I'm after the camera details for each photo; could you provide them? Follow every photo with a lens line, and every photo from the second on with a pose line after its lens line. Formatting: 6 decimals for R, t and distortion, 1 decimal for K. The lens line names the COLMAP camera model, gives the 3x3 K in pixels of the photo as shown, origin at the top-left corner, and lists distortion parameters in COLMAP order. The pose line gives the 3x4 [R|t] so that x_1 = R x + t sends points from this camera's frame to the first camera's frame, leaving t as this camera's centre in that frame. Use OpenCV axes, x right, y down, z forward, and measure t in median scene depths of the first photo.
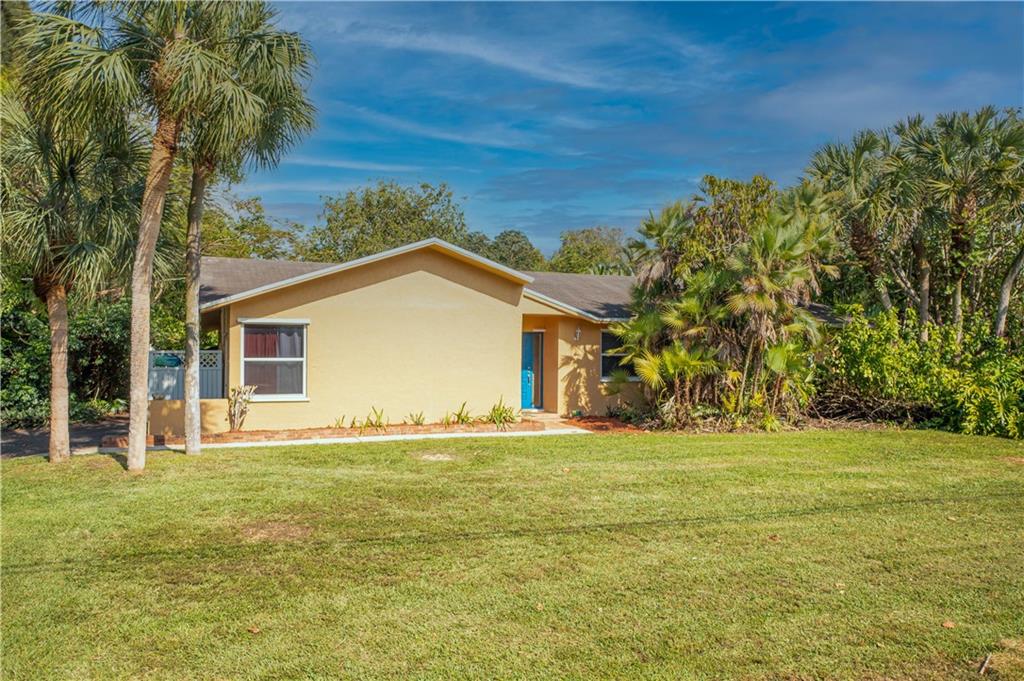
lens RADIAL K [[818.5, 0, 512.0], [0, 818.5, 340.5], [0, 0, 1]] dist [0.001302, 0.007811]
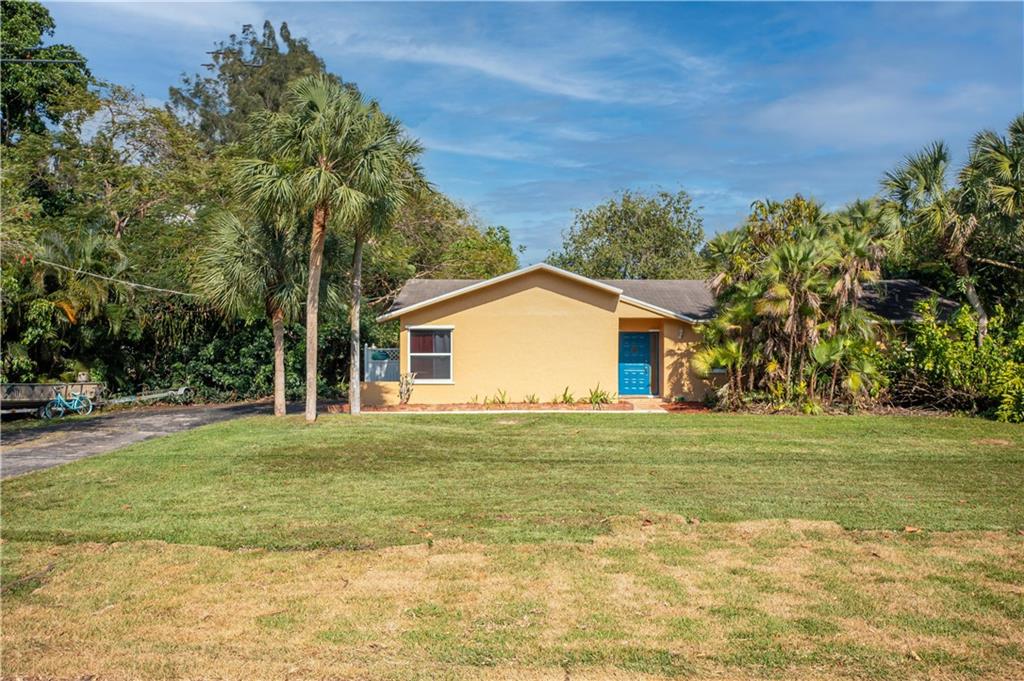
lens RADIAL K [[818.5, 0, 512.0], [0, 818.5, 340.5], [0, 0, 1]] dist [0.001302, 0.007811]
pose [[0.930296, -0.008214, -0.366718, 0.341826], [0.008998, 0.999959, 0.000428, -0.000103], [0.366700, -0.003698, 0.930332, -0.250865]]
